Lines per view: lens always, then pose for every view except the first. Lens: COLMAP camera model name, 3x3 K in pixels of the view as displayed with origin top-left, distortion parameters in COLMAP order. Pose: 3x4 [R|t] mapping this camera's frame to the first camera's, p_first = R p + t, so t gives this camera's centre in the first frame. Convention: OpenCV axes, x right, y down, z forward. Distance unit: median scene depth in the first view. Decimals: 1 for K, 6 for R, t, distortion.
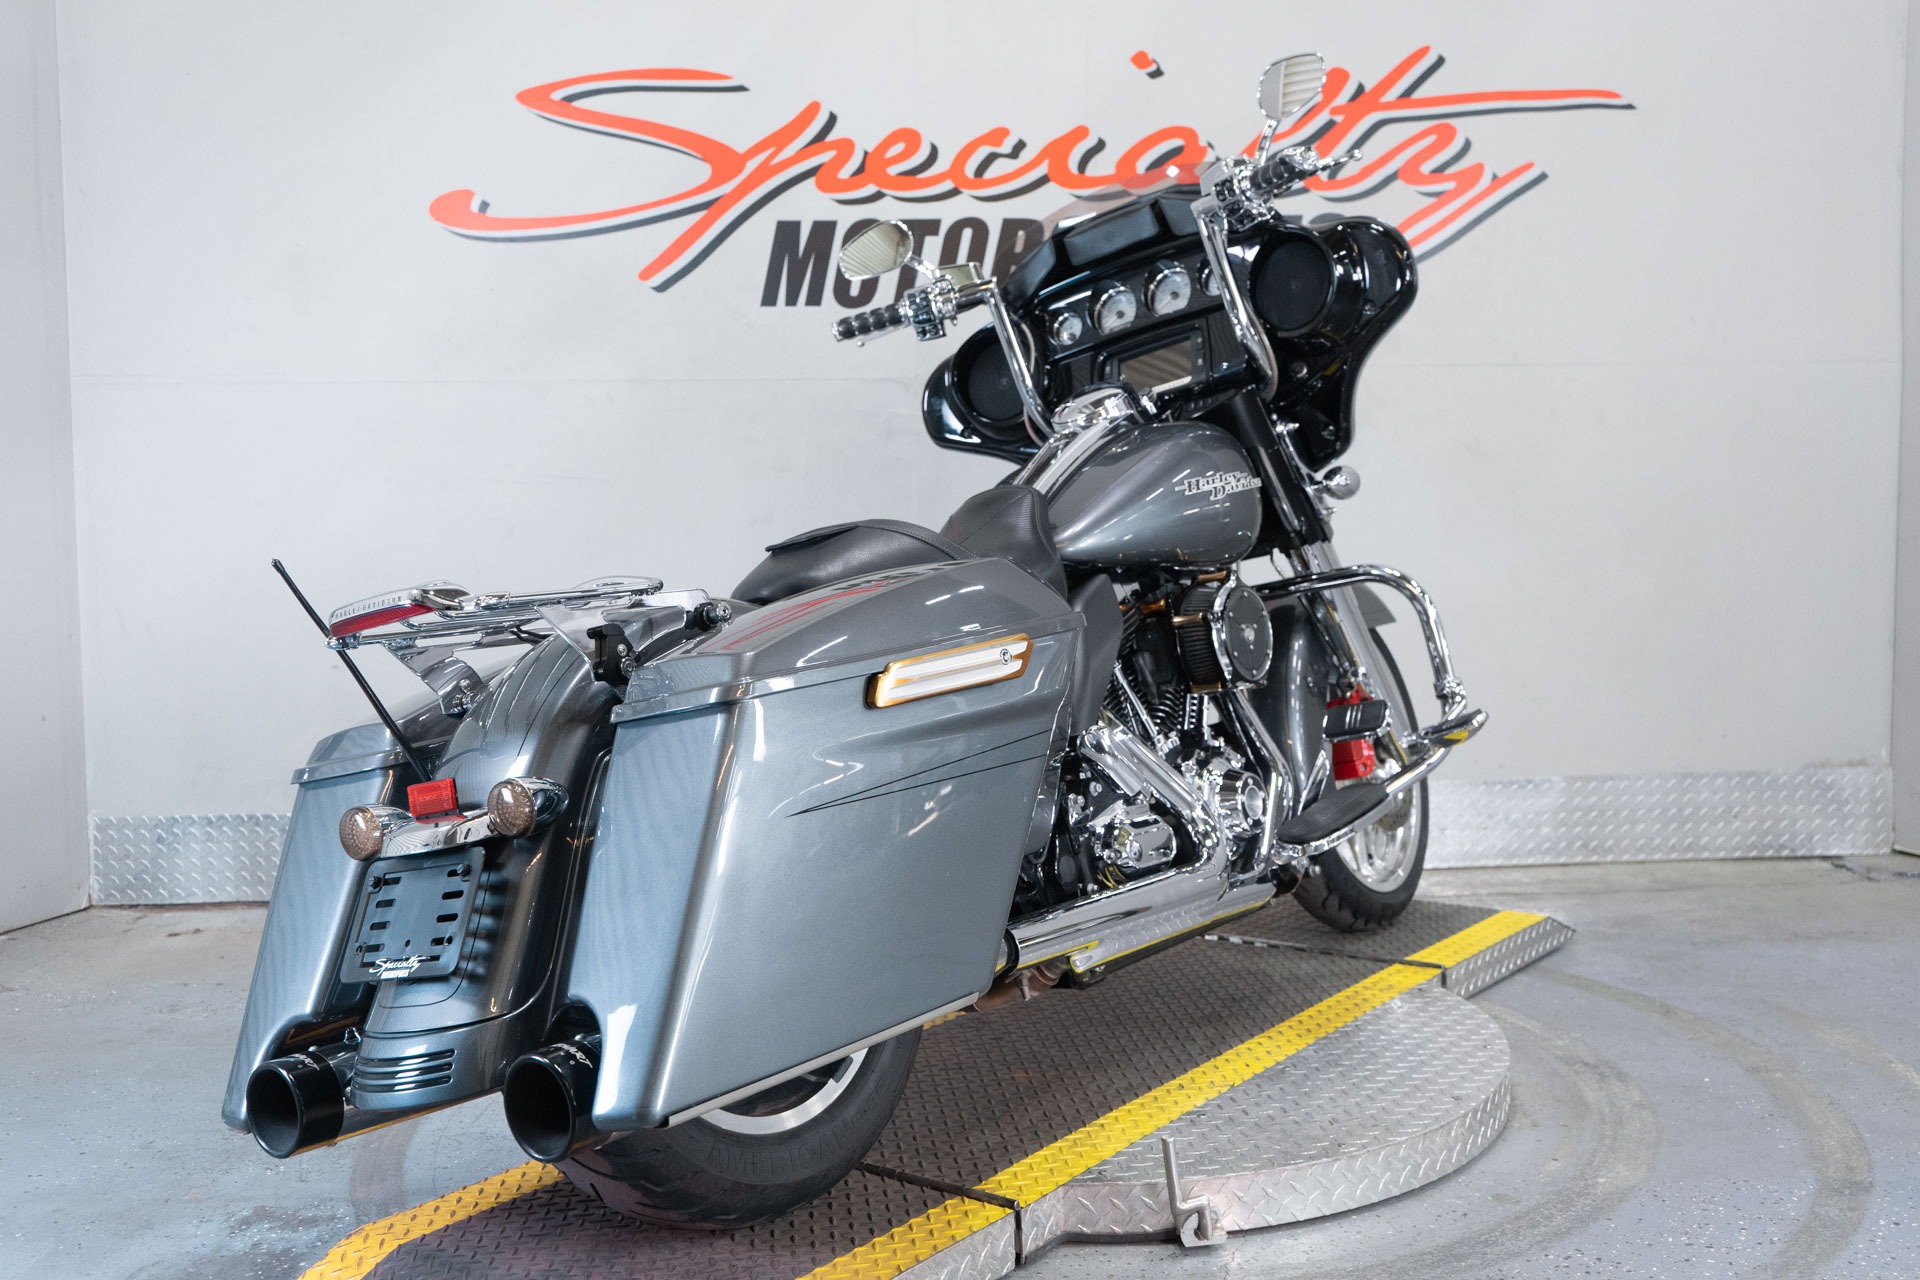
lens RADIAL K [[1992.3, 0, 949.1], [0, 1992.3, 644.0], [0, 0, 1]] dist [-0.001694, 0.000000]
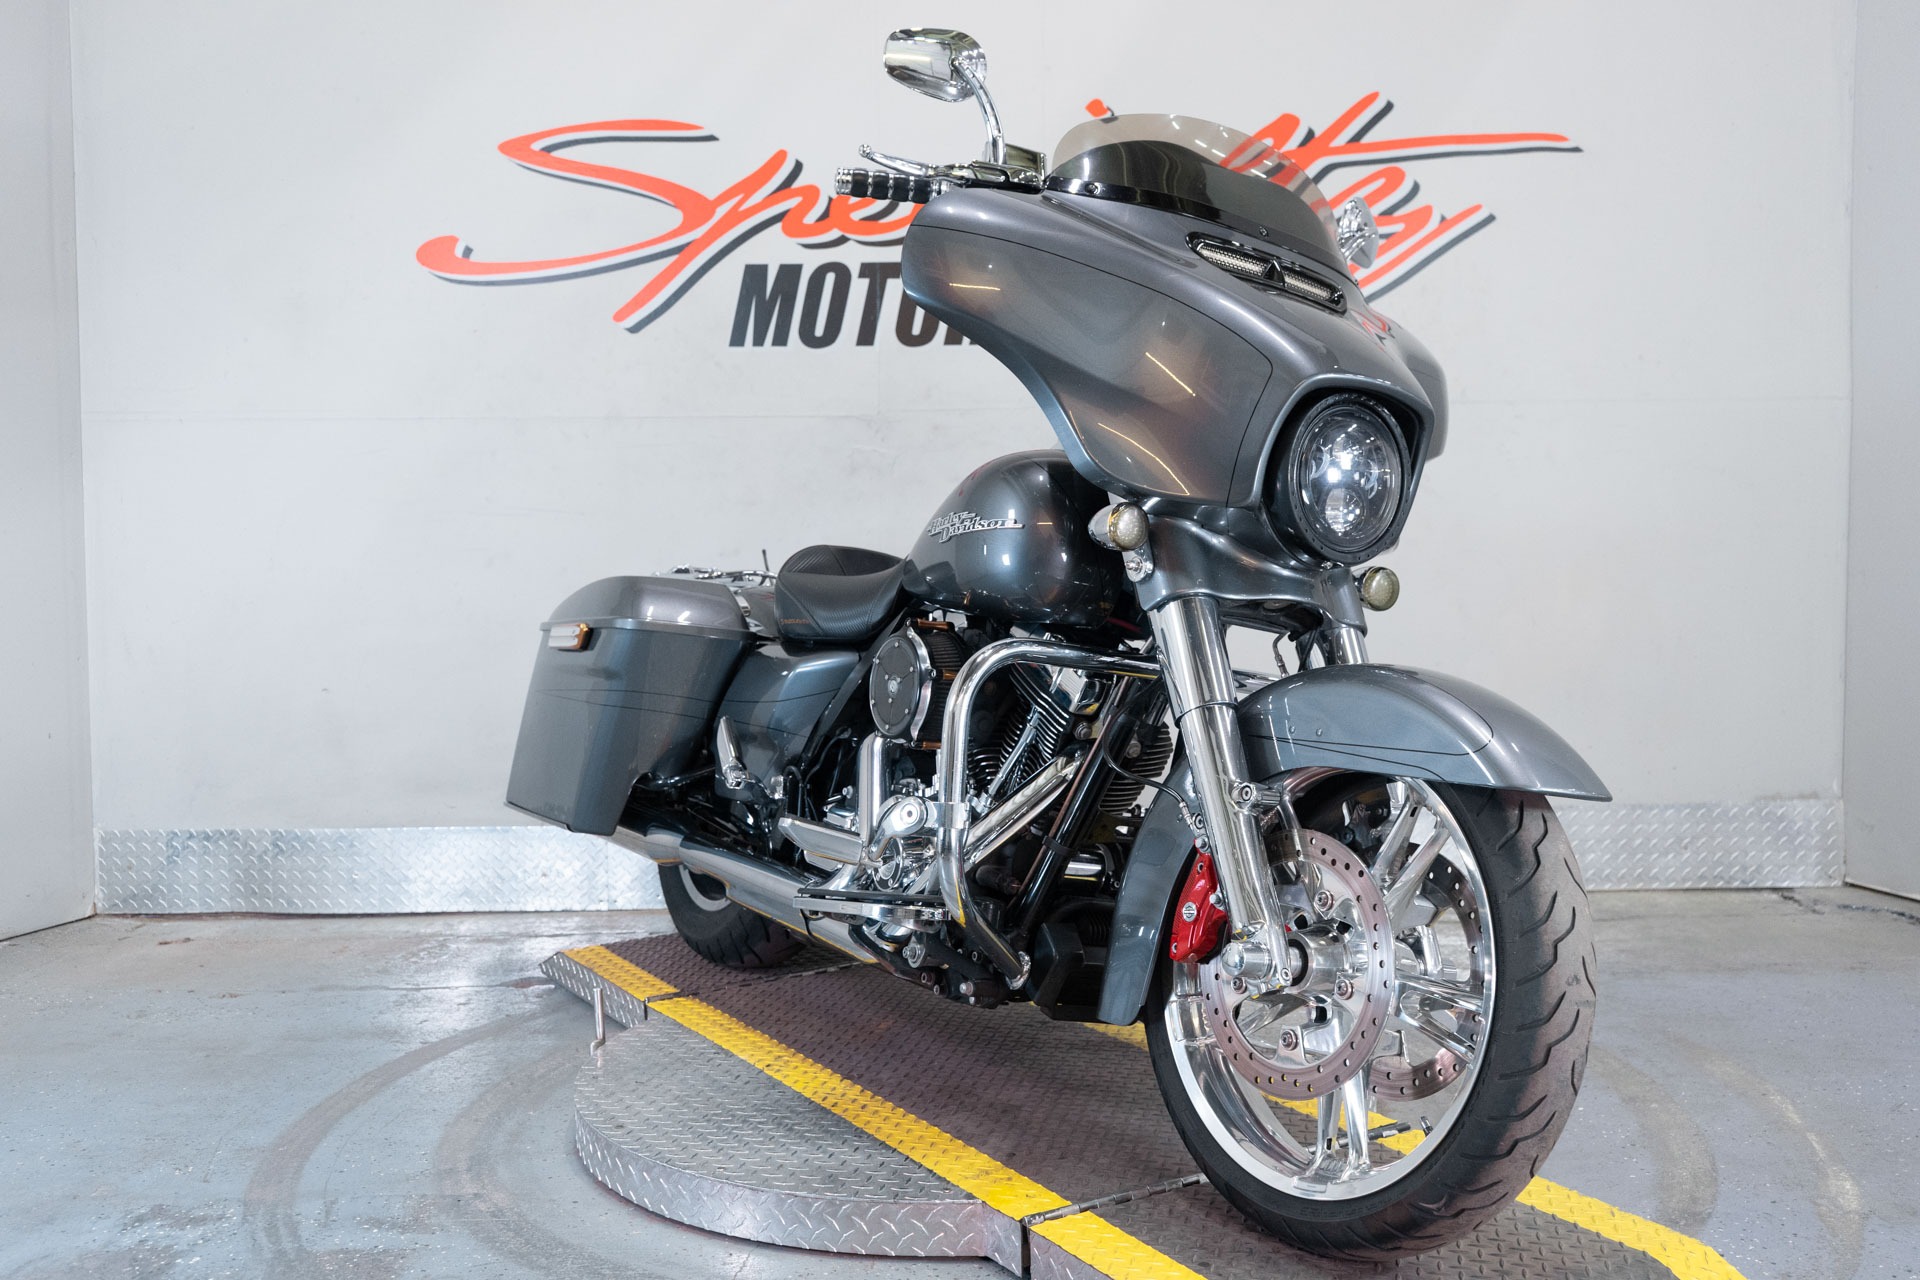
lens RADIAL K [[1929.7, 0, 955.9], [0, 1929.7, 638.9], [0, 0, 1]] dist [-0.004012, 0.000000]
pose [[0.998708, 0.005940, -0.050478, 0.075488], [-0.006743, 0.999853, -0.015761, -0.001497], [0.050377, 0.016081, 0.998601, 0.001421]]
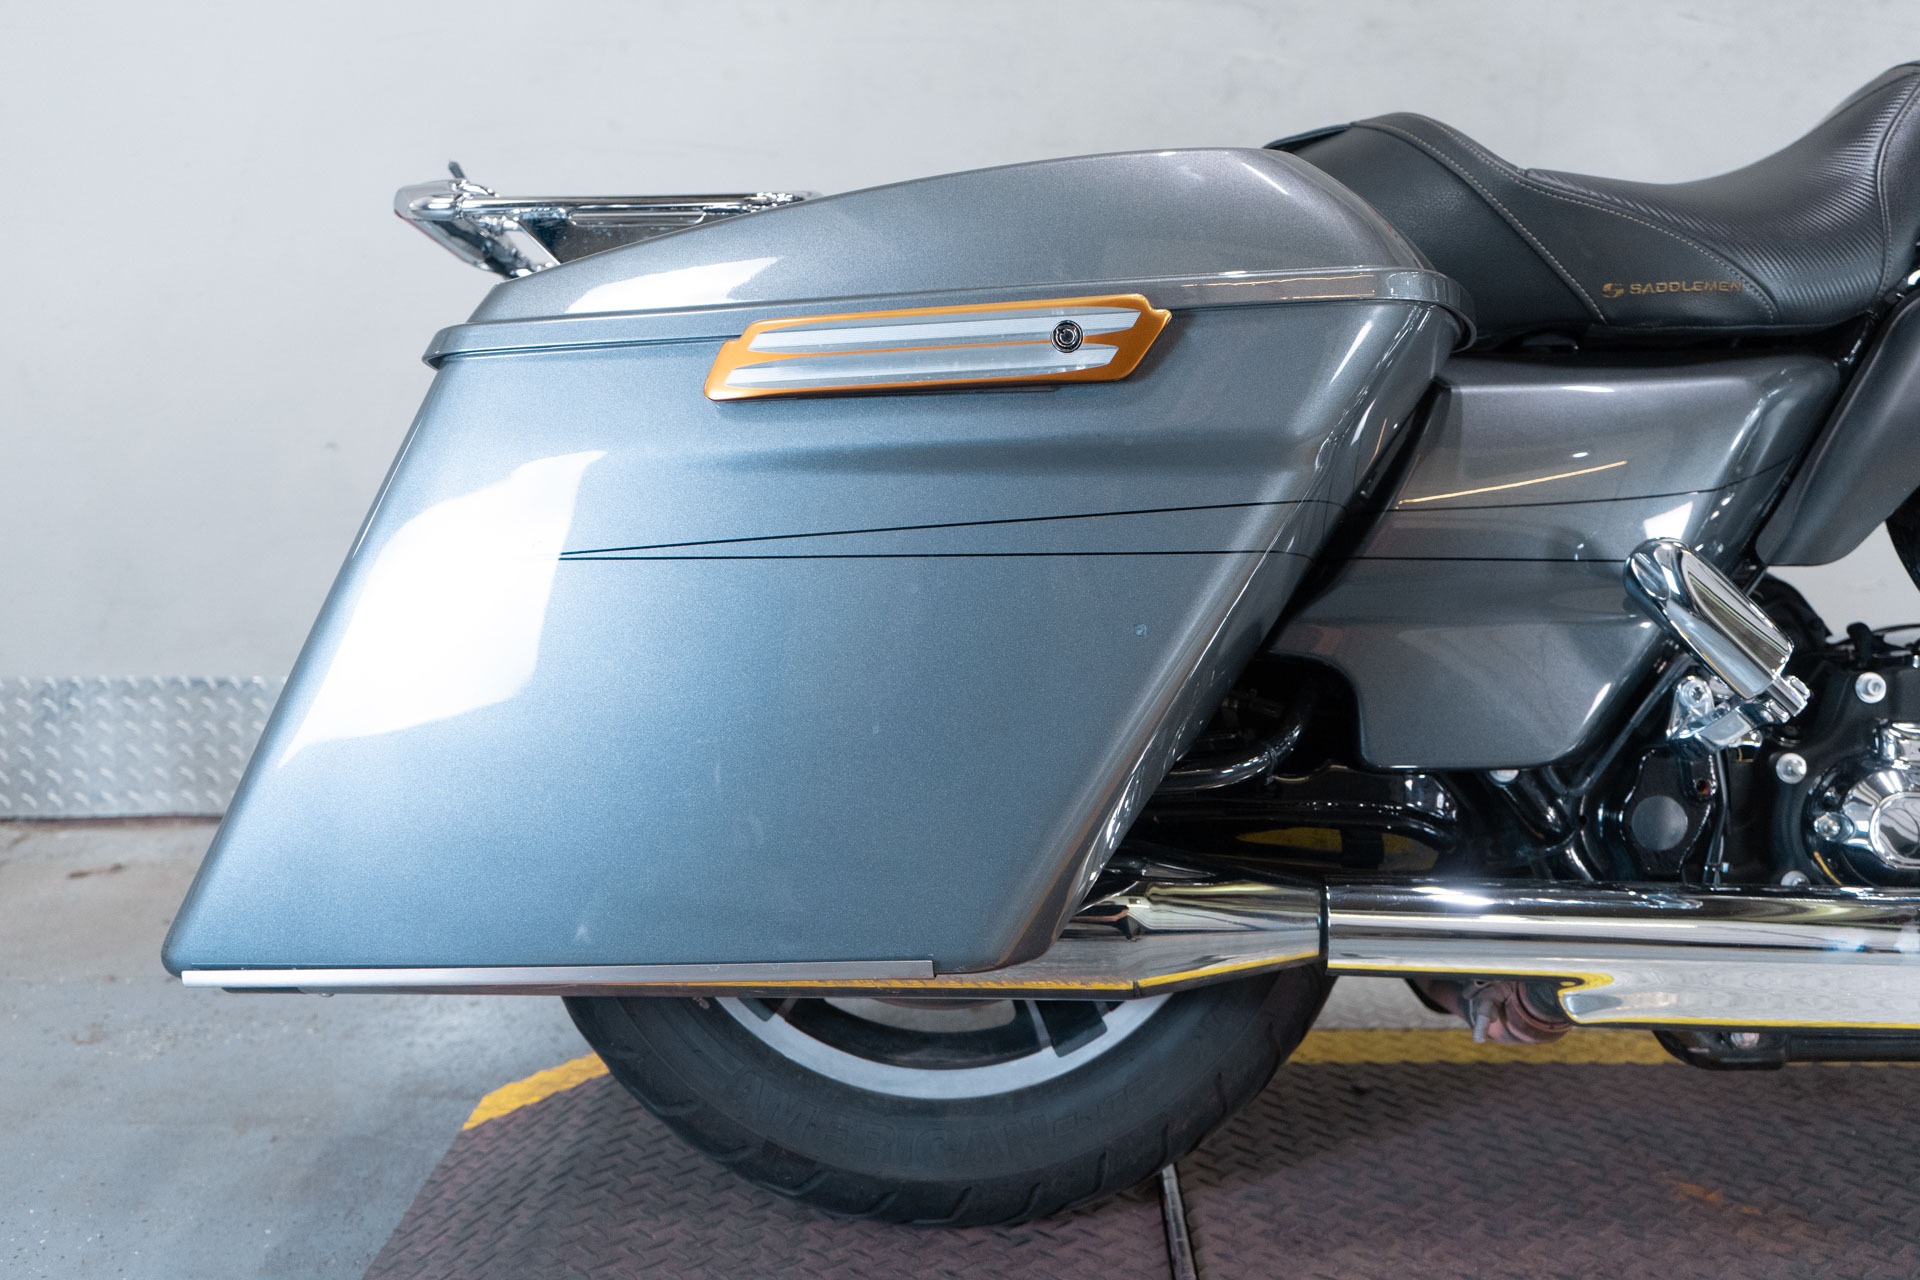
lens RADIAL K [[2076.3, 0, 956.0], [0, 2076.3, 641.2], [0, 0, 1]] dist [-0.011804, 0.000000]
pose [[0.998138, 0.015704, 0.058936, -0.151140], [-0.020589, 0.996318, 0.083221, 0.014702], [-0.057412, -0.084280, 0.994787, 0.339562]]
